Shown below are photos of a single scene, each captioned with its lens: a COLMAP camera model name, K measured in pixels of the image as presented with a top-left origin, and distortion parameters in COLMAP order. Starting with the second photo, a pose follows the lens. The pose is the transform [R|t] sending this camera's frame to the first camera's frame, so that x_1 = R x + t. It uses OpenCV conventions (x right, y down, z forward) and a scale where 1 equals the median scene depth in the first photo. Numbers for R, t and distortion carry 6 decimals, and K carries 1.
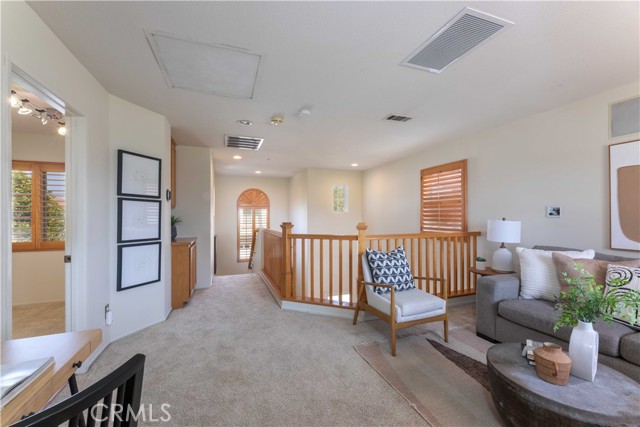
lens RADIAL K [[258.9, 0, 318.4], [0, 258.9, 214.8], [0, 0, 1]] dist [-0.001184, -0.000083]
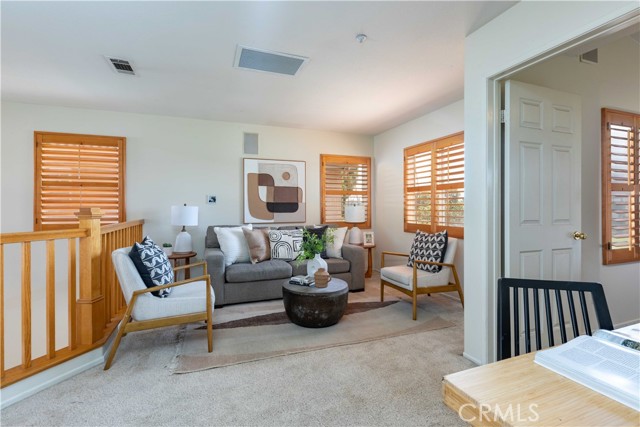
lens RADIAL K [[286.5, 0, 315.0], [0, 286.5, 207.2], [0, 0, 1]] dist [-0.001713, -0.000214]
pose [[-0.001184, 0.005358, 0.999985, -0.549150], [-0.002524, 0.999982, -0.005361, 0.034708], [-0.999996, -0.002530, -0.001171, 0.492075]]
